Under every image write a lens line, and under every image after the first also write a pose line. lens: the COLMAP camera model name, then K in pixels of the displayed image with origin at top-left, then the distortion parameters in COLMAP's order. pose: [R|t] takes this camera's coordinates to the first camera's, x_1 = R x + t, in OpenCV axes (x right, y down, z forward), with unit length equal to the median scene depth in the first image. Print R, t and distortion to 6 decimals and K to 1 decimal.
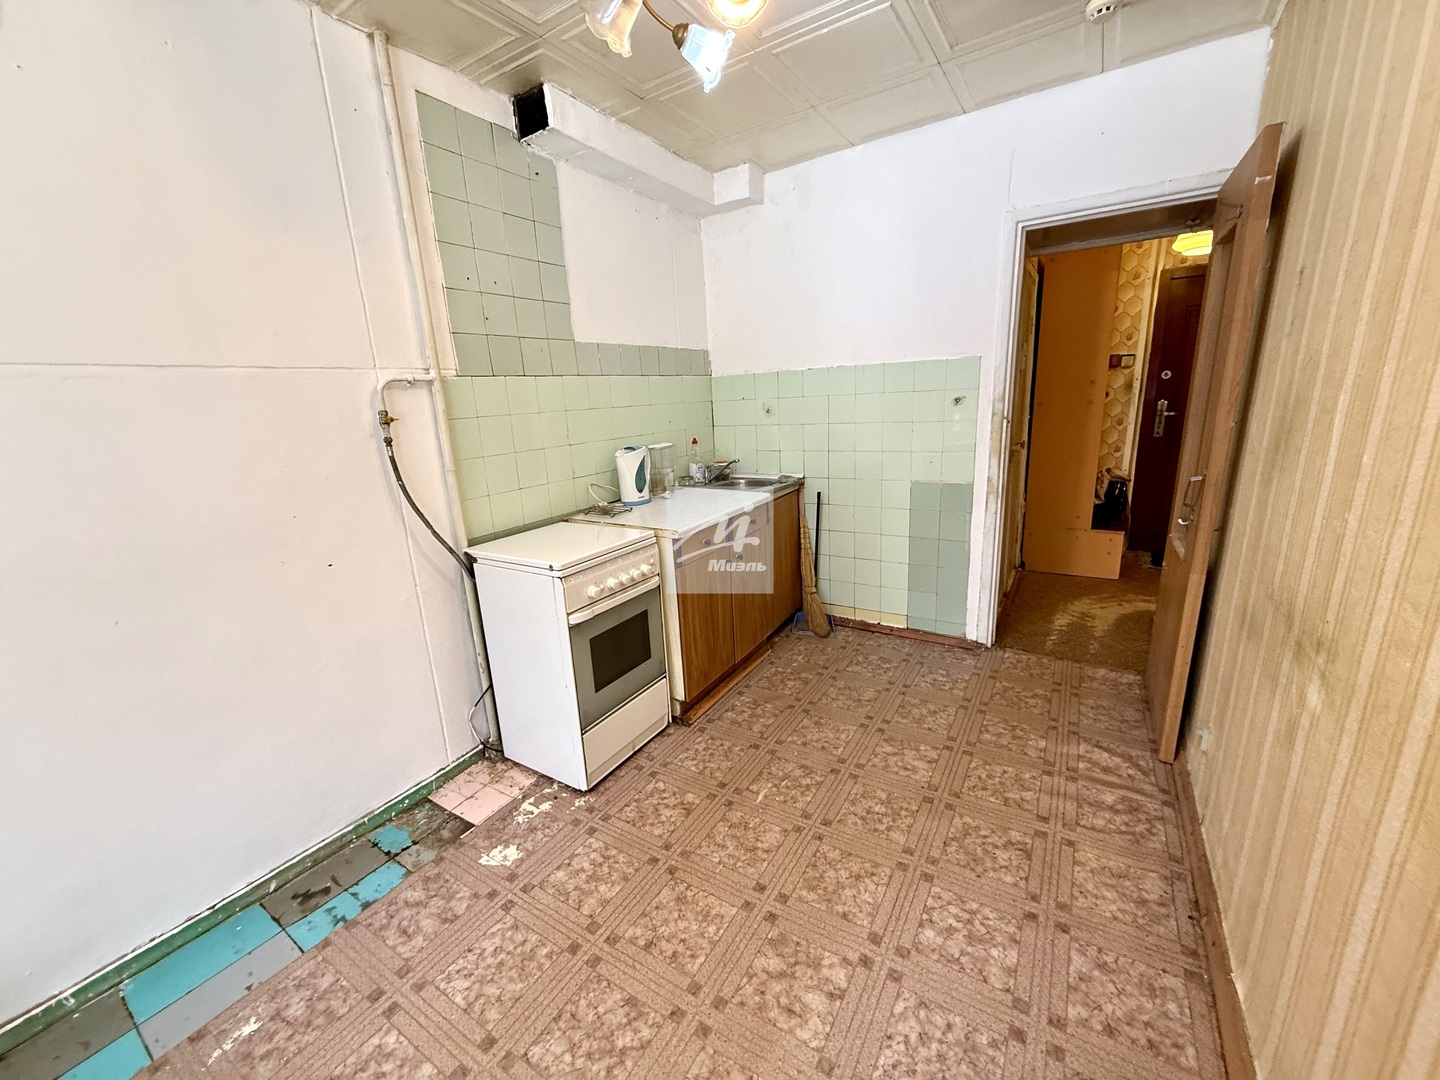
lens RADIAL K [[572.2, 0, 715.0], [0, 572.2, 539.3], [0, 0, 1]] dist [-0.000733, -0.000219]
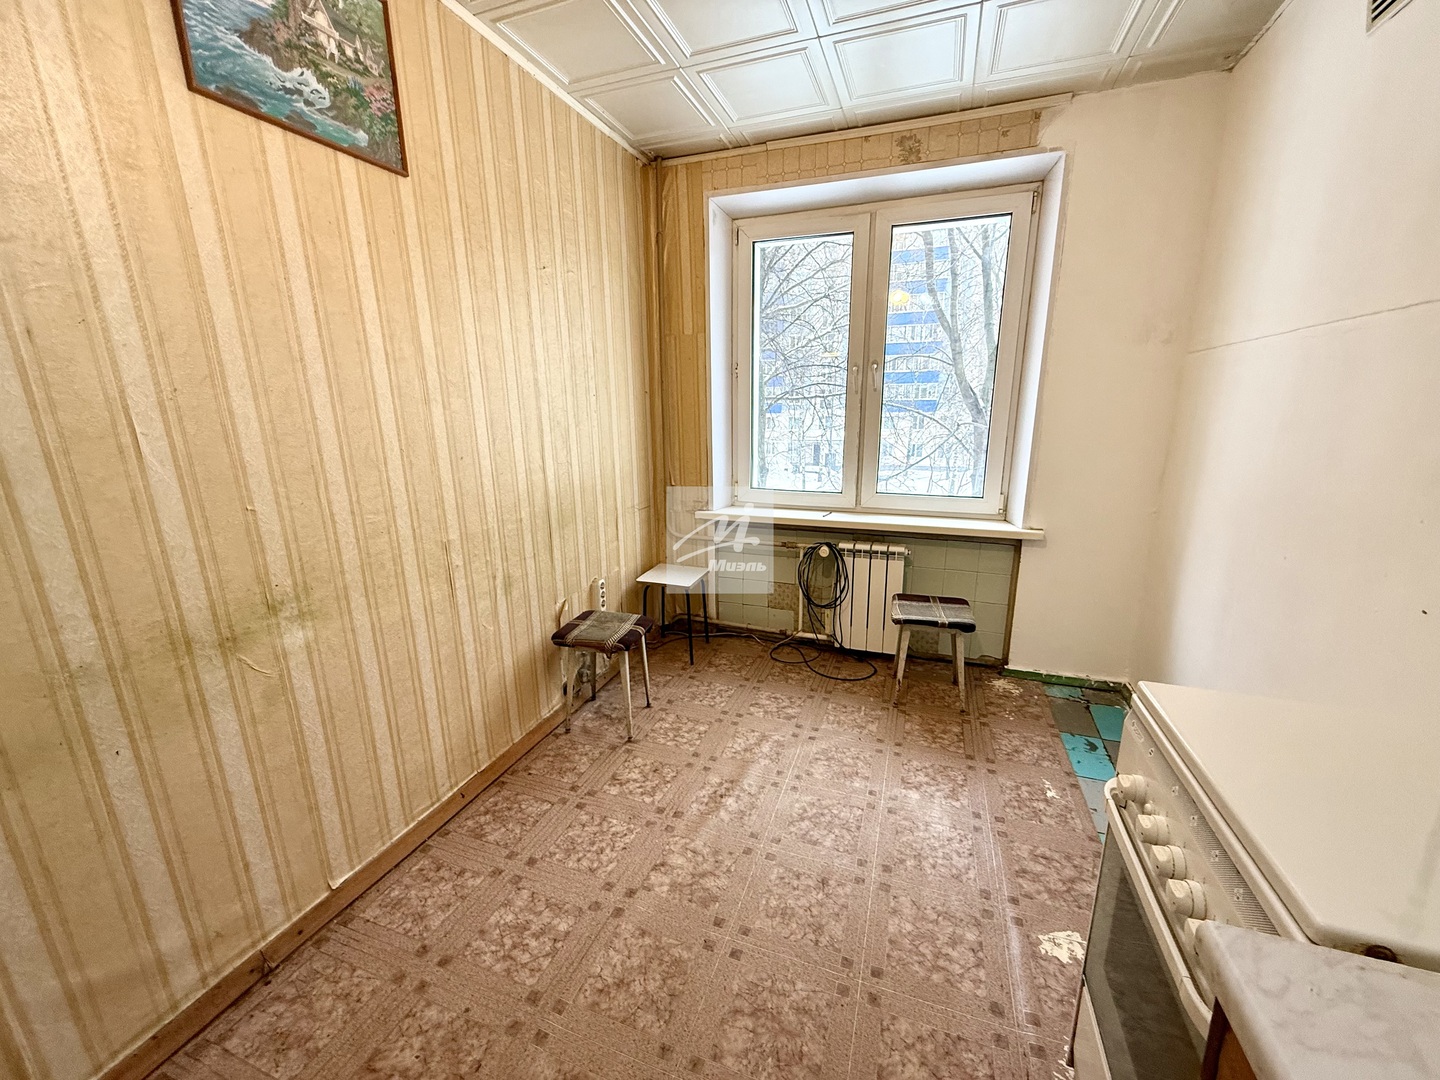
lens RADIAL K [[572.2, 0, 715.0], [0, 572.2, 539.3], [0, 0, 1]] dist [-0.000733, -0.000219]
pose [[-0.975823, 0.107016, -0.190571, 0.182808], [0.007903, 0.888636, 0.458546, -0.304958], [0.218420, 0.445953, -0.867997, 1.292866]]
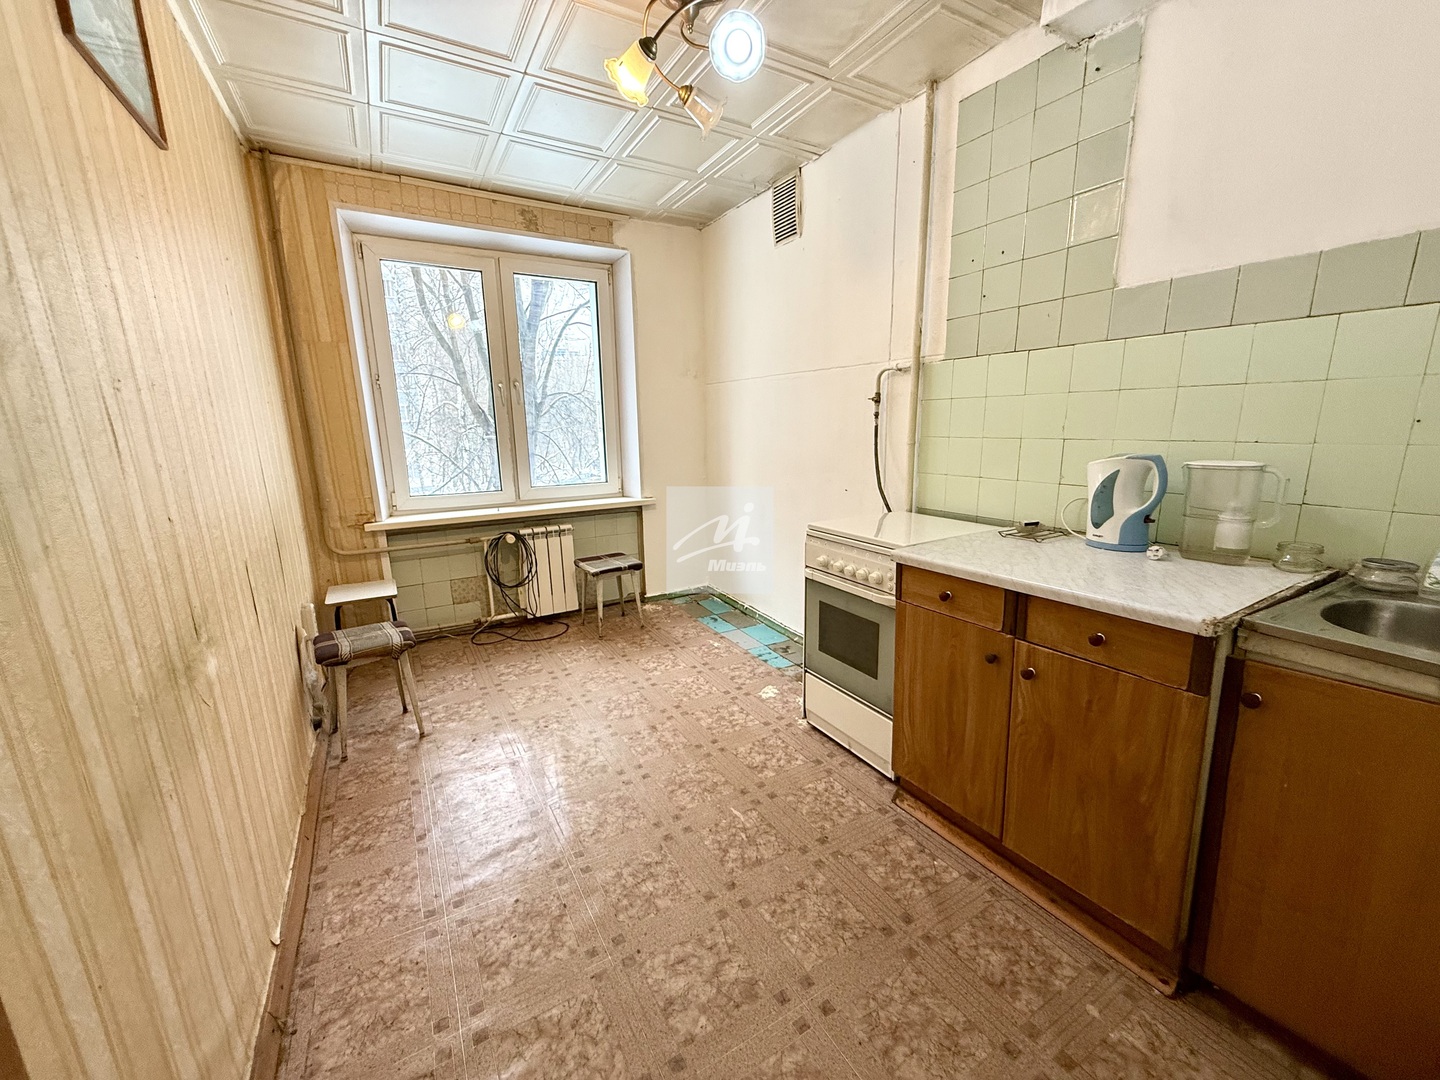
lens RADIAL K [[572.2, 0, 715.0], [0, 572.2, 539.3], [0, 0, 1]] dist [-0.000733, -0.000219]
pose [[-0.459287, 0.241429, -0.854849, 0.861333], [-0.173148, 0.919564, 0.352734, -0.316529], [0.871249, 0.310021, -0.380541, 1.288078]]
